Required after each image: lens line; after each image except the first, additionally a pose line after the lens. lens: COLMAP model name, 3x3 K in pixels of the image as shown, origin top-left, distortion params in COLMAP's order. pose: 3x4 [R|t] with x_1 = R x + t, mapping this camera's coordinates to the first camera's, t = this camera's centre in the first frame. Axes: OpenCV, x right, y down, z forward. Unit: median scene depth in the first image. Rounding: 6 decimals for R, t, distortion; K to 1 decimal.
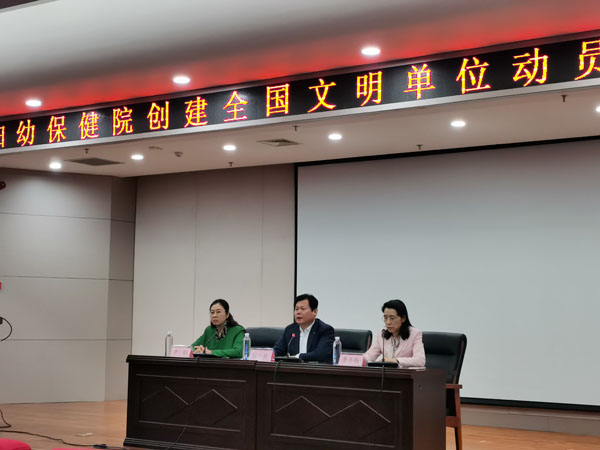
lens RADIAL K [[1022.5, 0, 300.0], [0, 1022.5, 225.0], [0, 0, 1]] dist [0.028181, 0.023641]
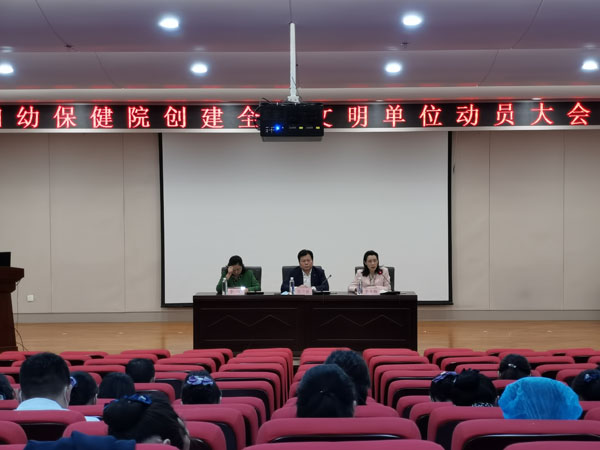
lens RADIAL K [[1399.7, 0, 315.6], [0, 1399.7, 227.3], [0, 0, 1]] dist [0.680704, -7.768118]
pose [[0.826365, -0.050444, 0.560870, -1.055625], [-0.031208, 0.990347, 0.135051, -0.224251], [-0.562269, -0.129105, 0.816814, -0.646233]]
